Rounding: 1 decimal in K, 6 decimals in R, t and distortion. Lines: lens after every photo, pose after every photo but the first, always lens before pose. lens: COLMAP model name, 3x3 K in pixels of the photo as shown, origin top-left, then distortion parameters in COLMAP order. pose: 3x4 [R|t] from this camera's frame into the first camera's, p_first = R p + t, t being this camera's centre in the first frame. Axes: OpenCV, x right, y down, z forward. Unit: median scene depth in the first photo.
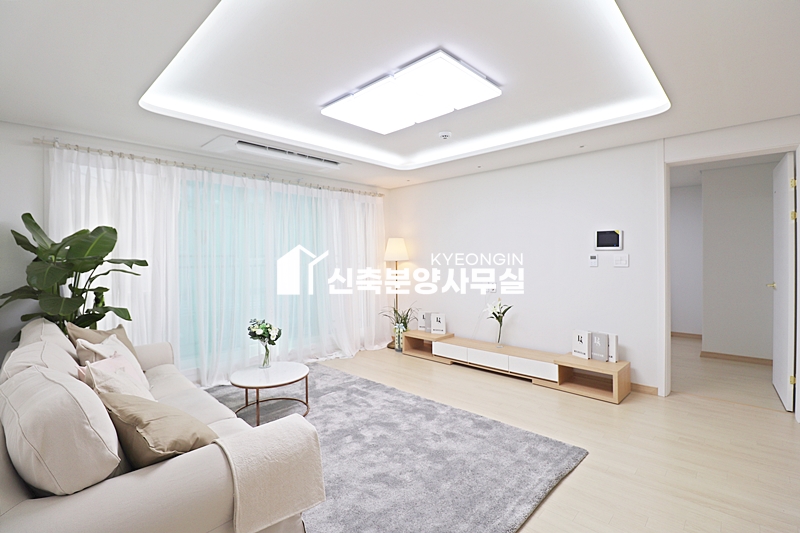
lens RADIAL K [[368.4, 0, 401.2], [0, 368.4, 258.1], [0, 0, 1]] dist [-0.008277, -0.009559]
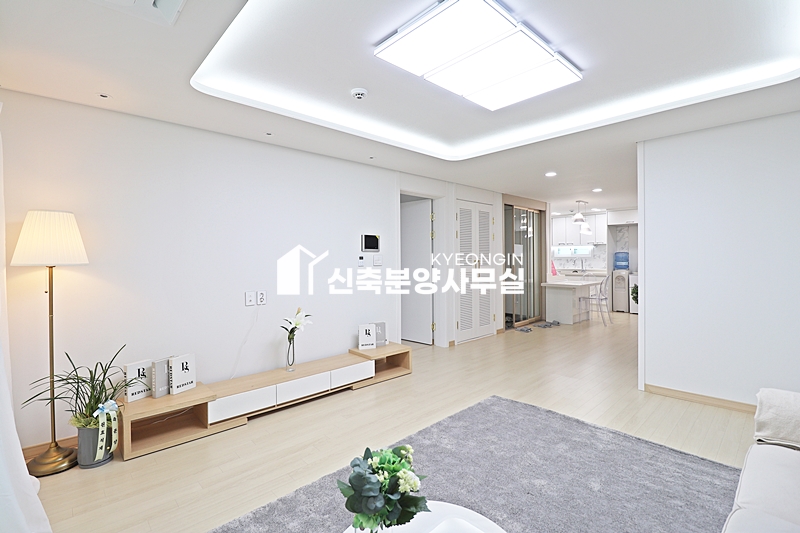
lens RADIAL K [[368.4, 0, 395.7], [0, 368.4, 265.4], [0, 0, 1]] dist [-0.008277, -0.009559]
pose [[0.056046, -0.018046, 0.998265, -0.641303], [0.004342, 0.999832, 0.017831, 0.000713], [-0.998419, 0.003336, 0.056115, 0.911715]]
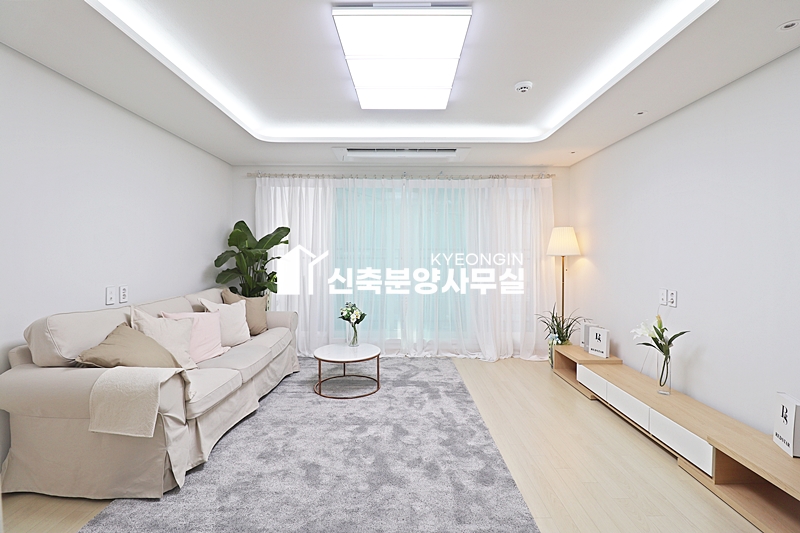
lens RADIAL K [[368.4, 0, 403.0], [0, 368.4, 259.0], [0, 0, 1]] dist [-0.008277, -0.009559]
pose [[0.690165, 0.018598, -0.723413, 0.511738], [-0.011223, 0.999825, 0.014996, 0.009717], [0.723565, -0.002231, 0.690253, 0.307610]]
